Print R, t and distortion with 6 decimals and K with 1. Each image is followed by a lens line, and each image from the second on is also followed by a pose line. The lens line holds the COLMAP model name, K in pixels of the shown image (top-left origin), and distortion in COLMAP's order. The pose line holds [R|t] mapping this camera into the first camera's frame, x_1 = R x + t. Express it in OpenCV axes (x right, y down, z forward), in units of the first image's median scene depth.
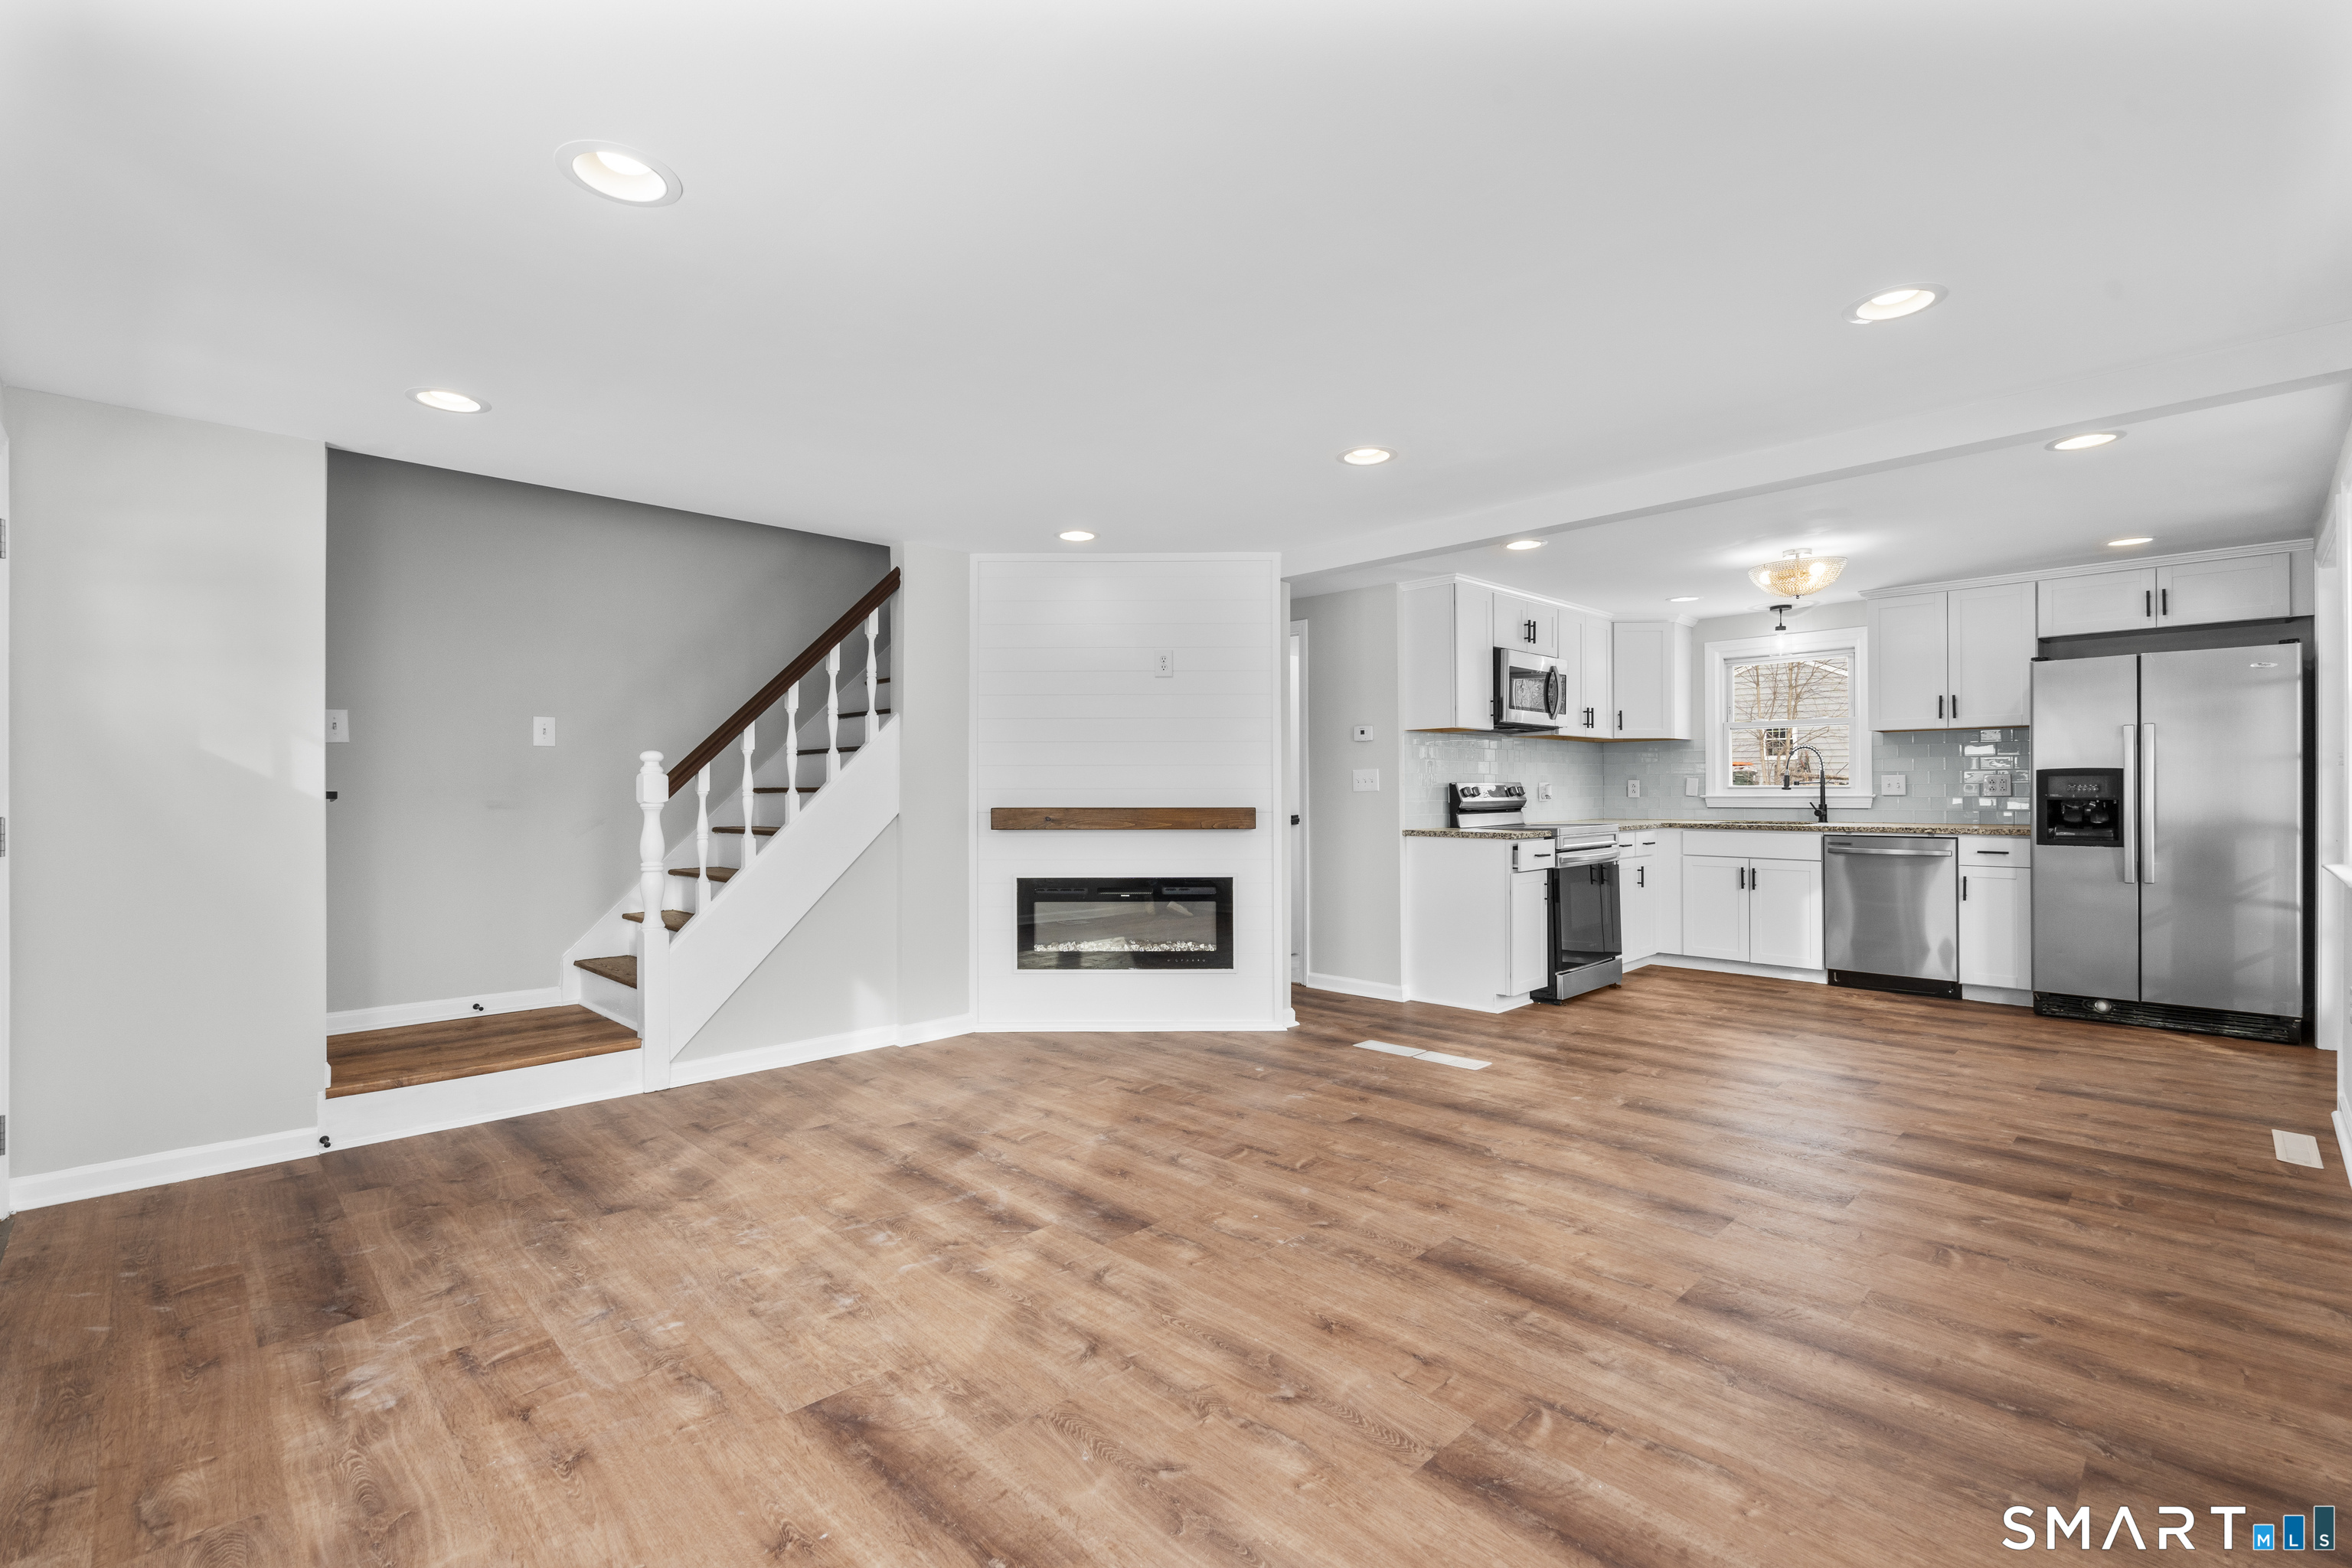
lens RADIAL K [[1043.5, 0, 1174.4], [0, 1043.5, 790.7], [0, 0, 1]] dist [-0.001218, 0.000020]
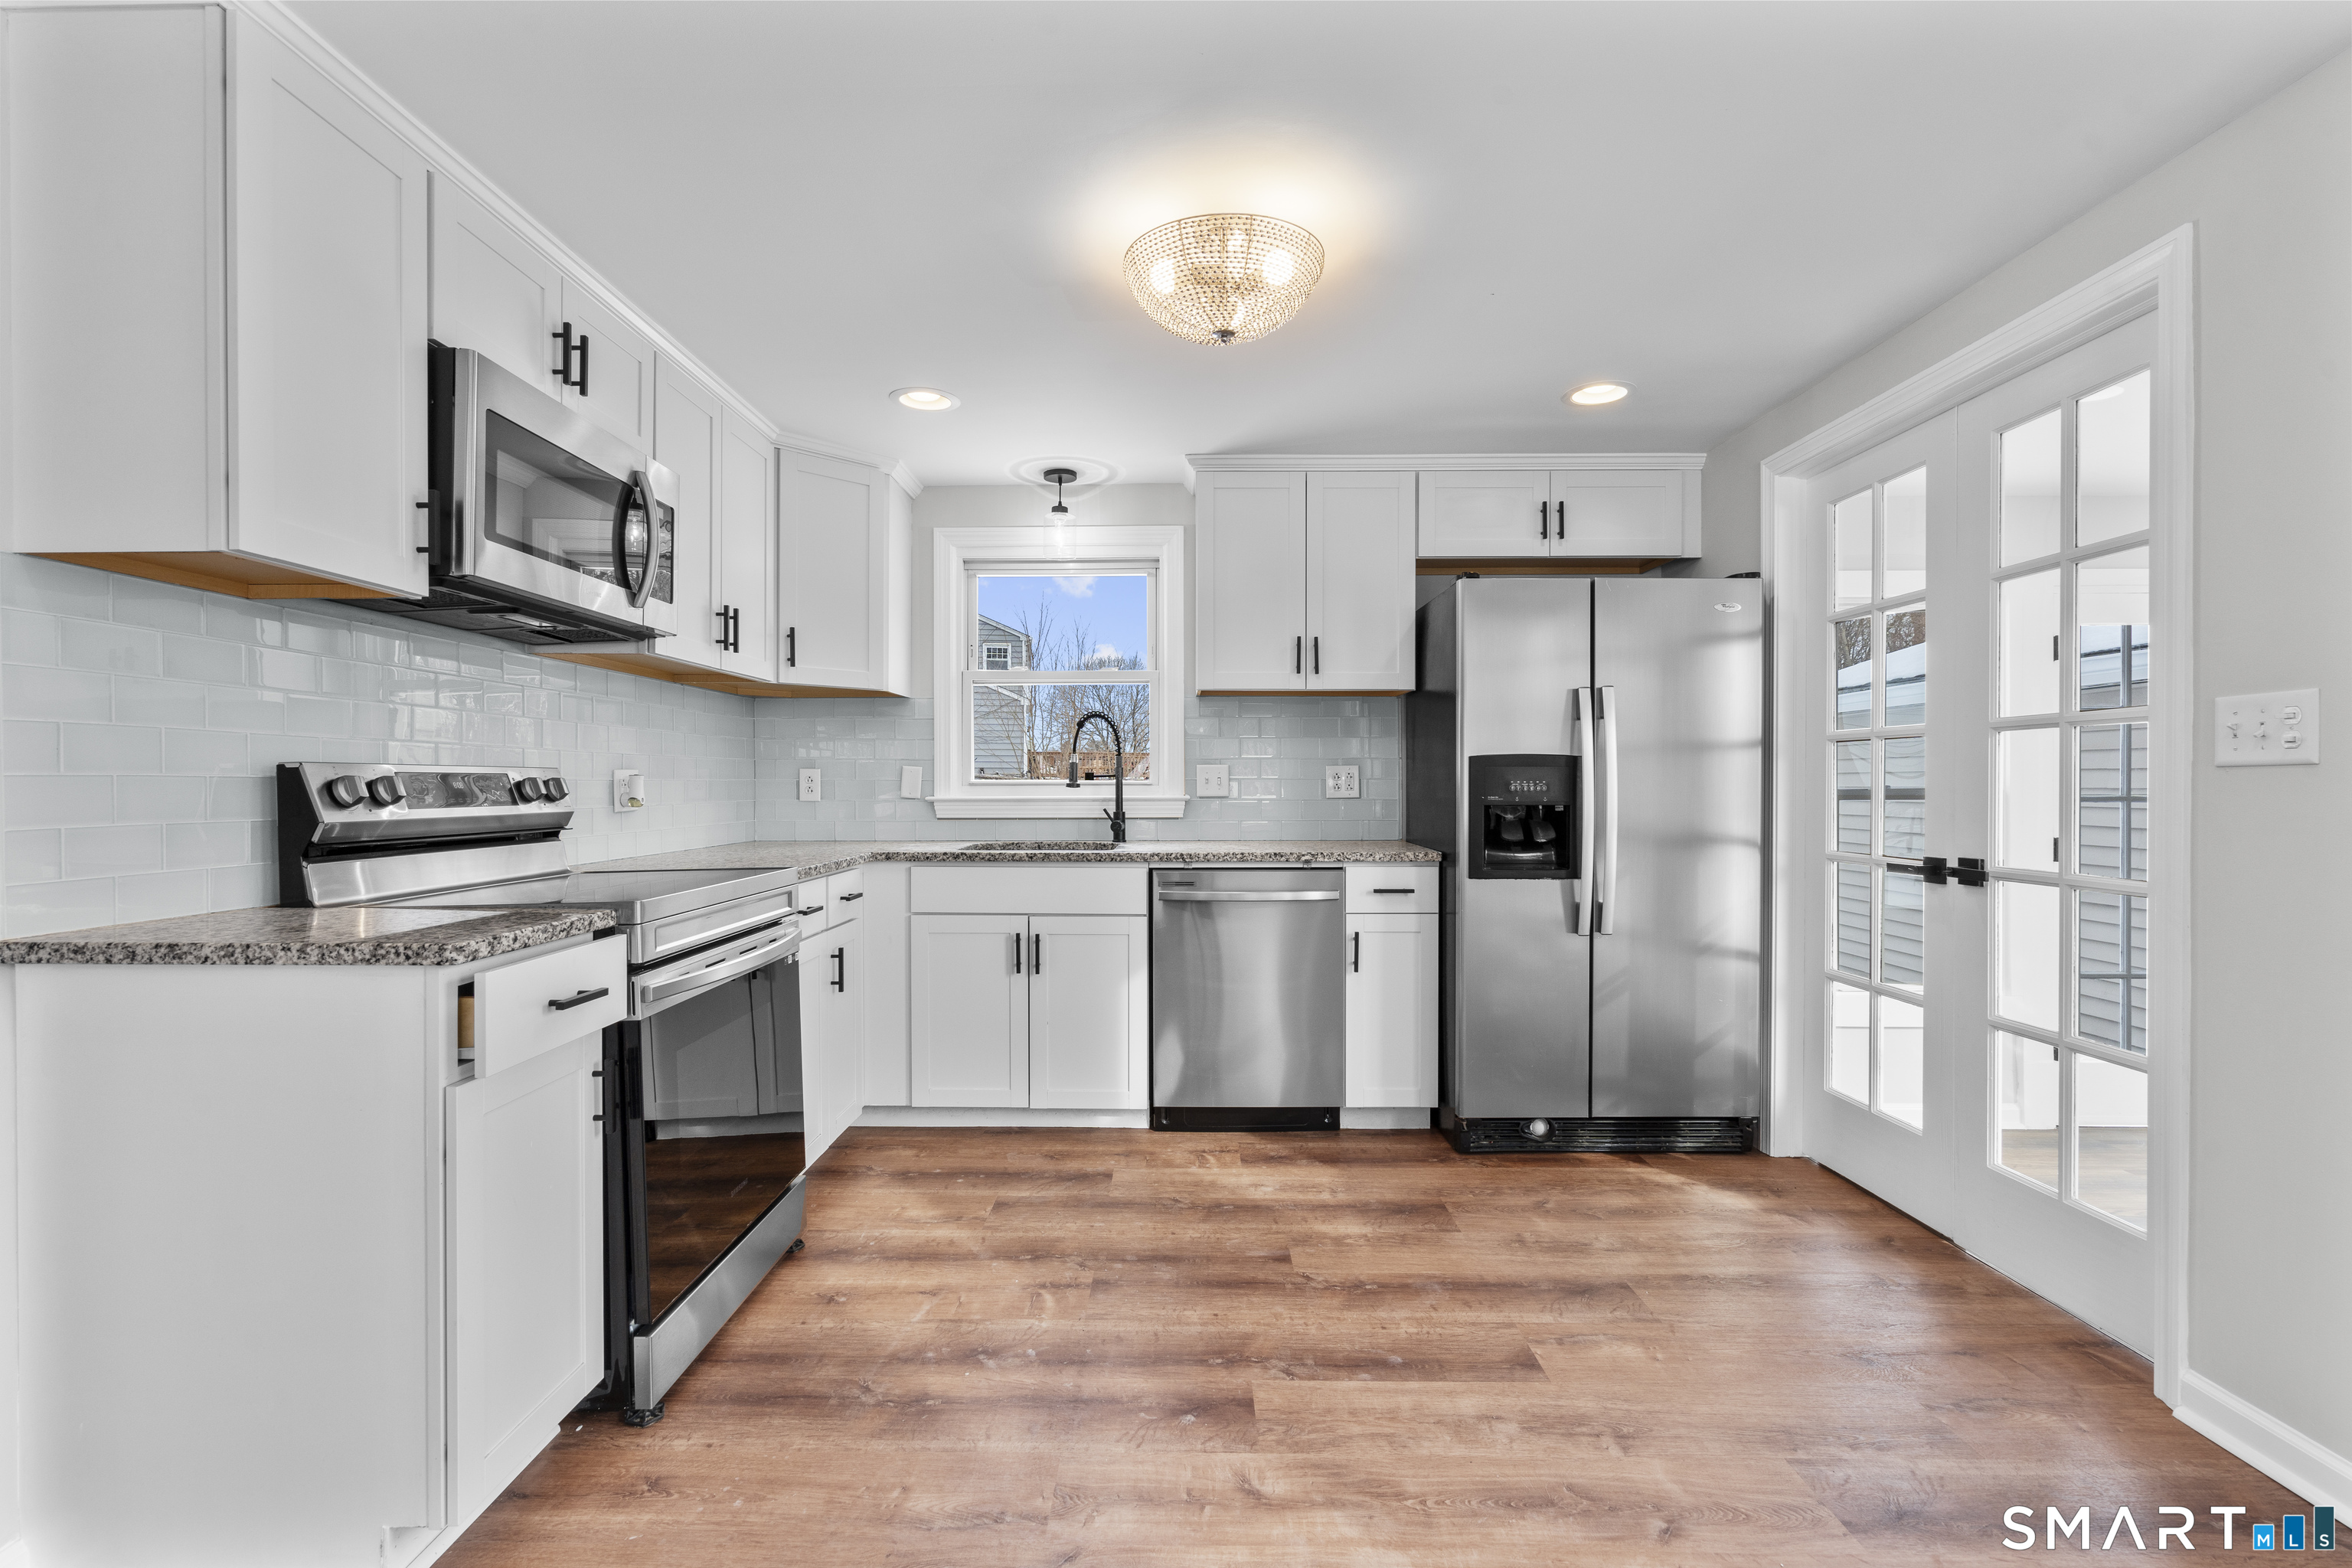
lens RADIAL K [[1047.9, 0, 1169.4], [0, 1047.9, 790.3], [0, 0, 1]] dist [-0.009369, 0.004285]
pose [[0.710502, 0.000985, 0.703695, 0.279120], [-0.002077, 0.999998, 0.000698, 0.000115], [-0.703692, -0.001958, 0.710502, 0.707597]]
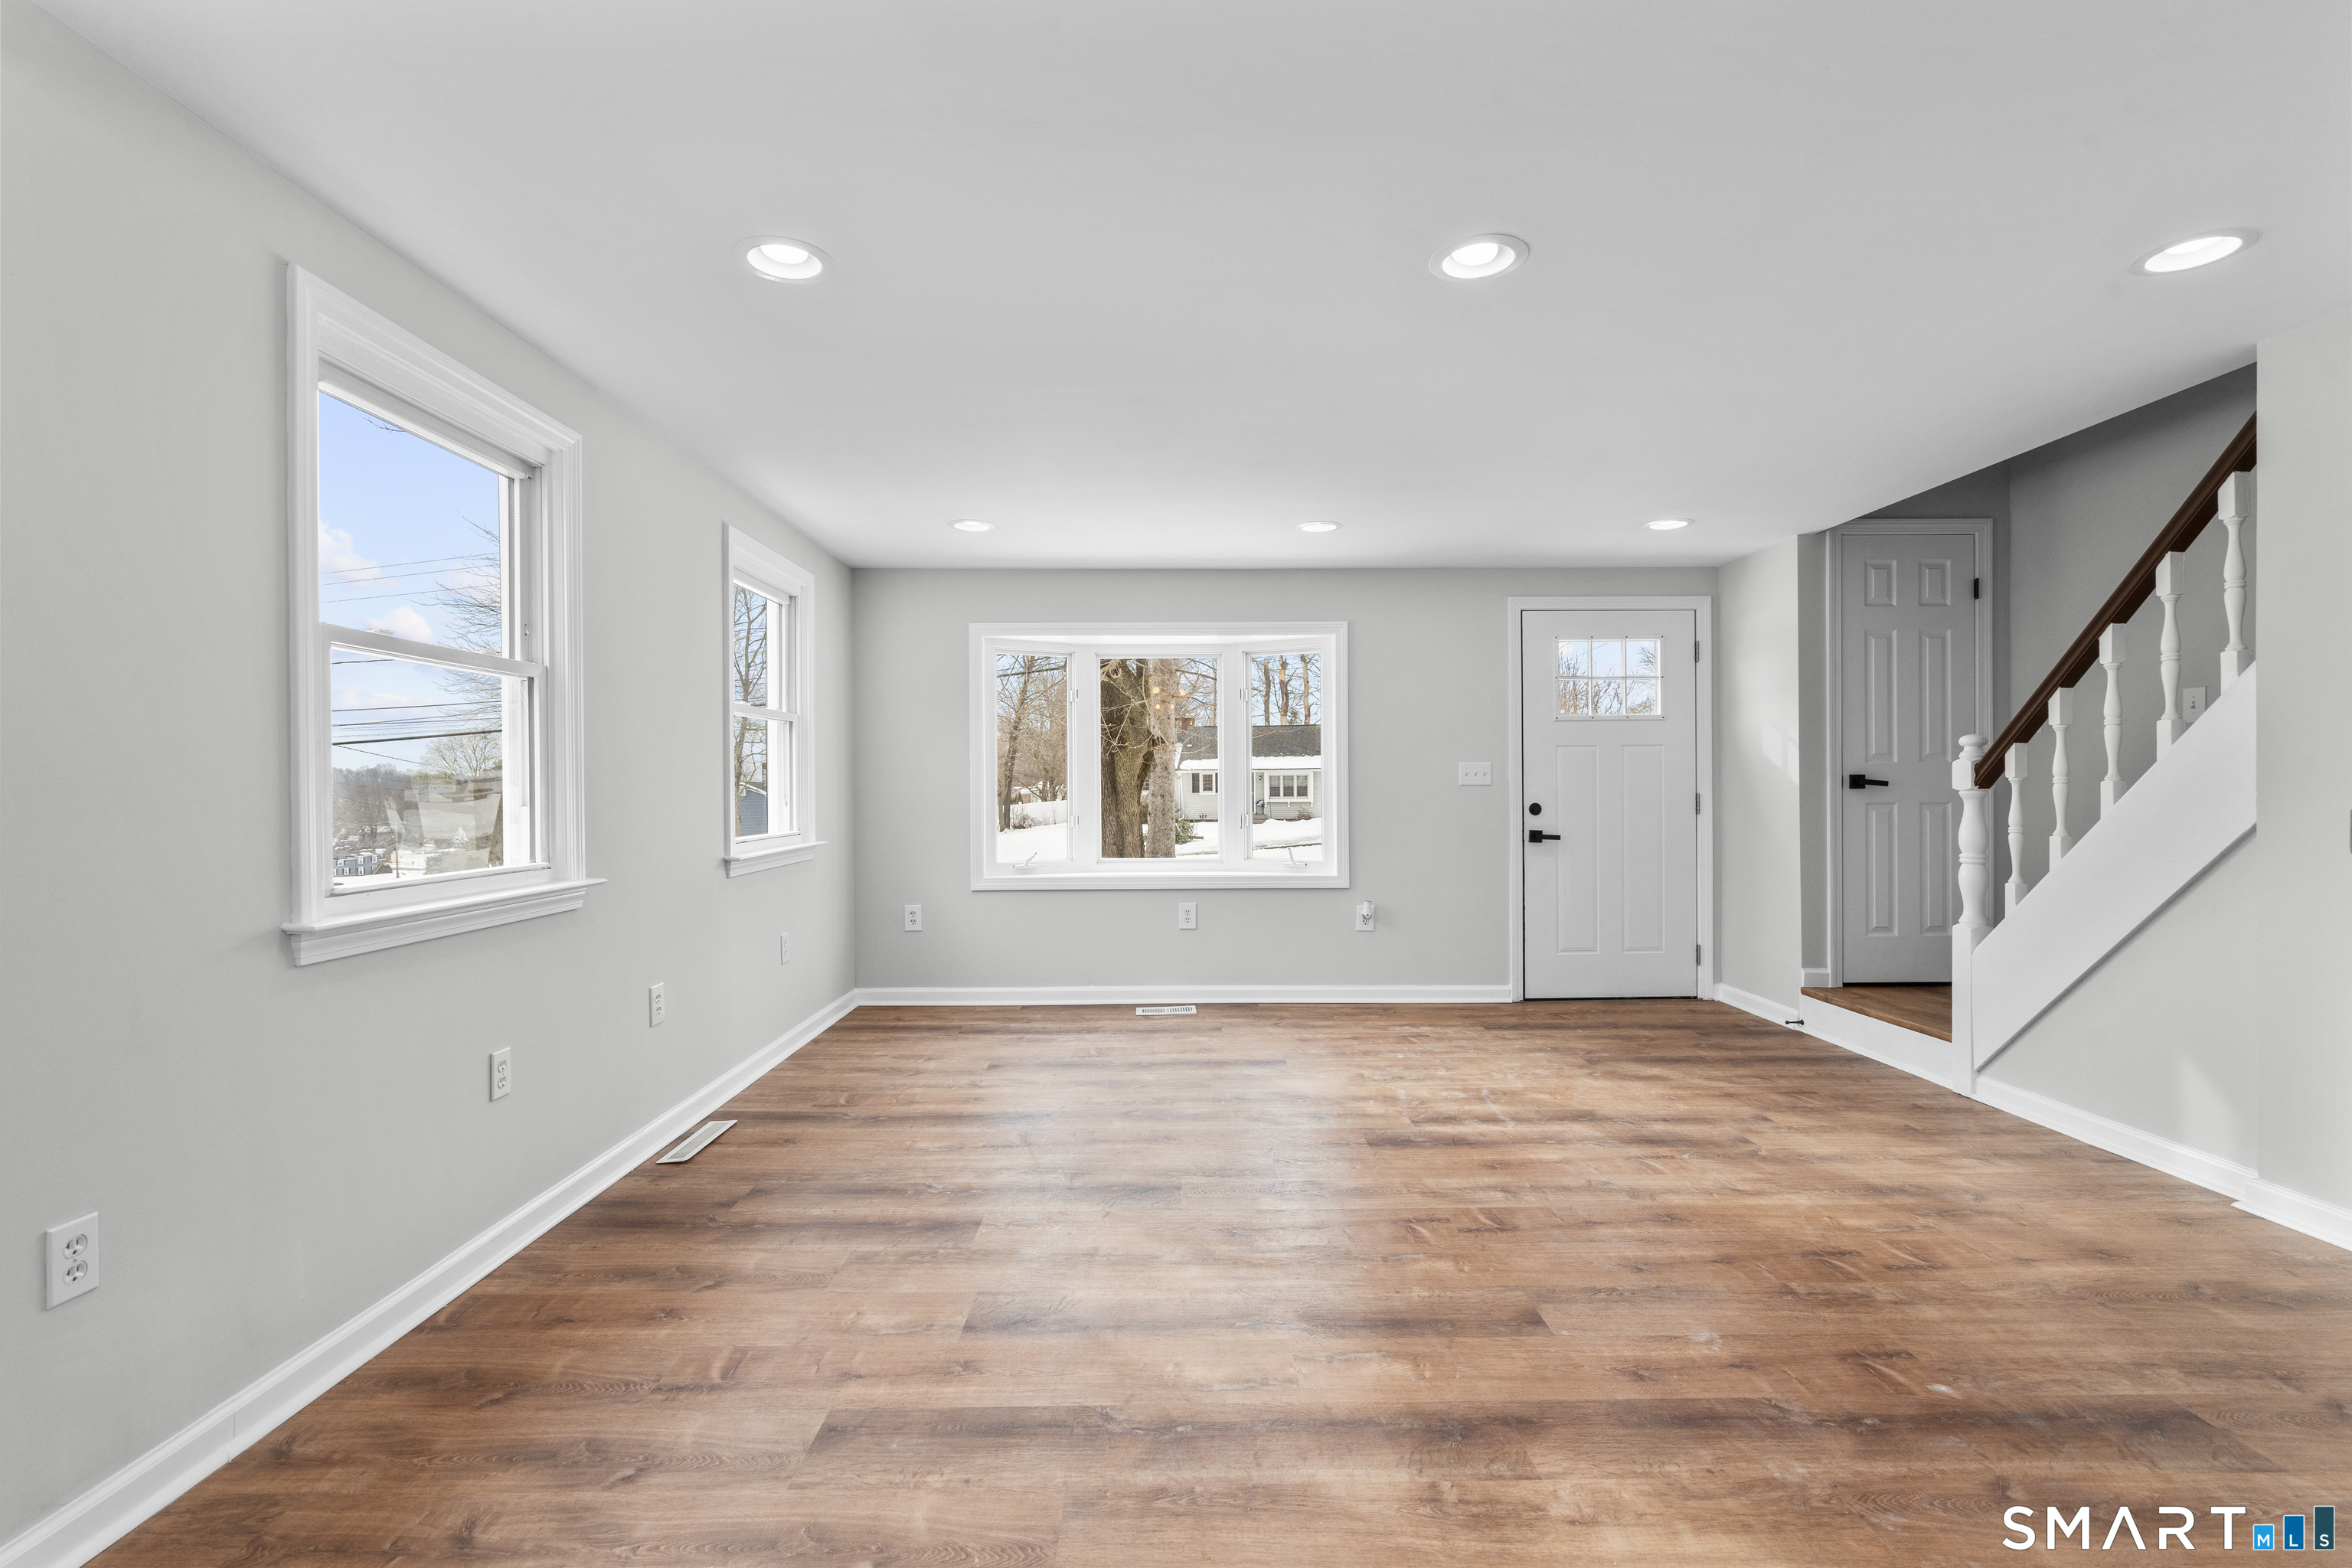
lens RADIAL K [[1047.9, 0, 1169.4], [0, 1047.9, 790.3], [0, 0, 1]] dist [-0.009369, 0.004285]
pose [[-0.697132, 0.010934, -0.716860, 0.544047], [0.010818, 0.999930, 0.004731, -0.000306], [0.716861, -0.004457, -0.697202, 0.915208]]
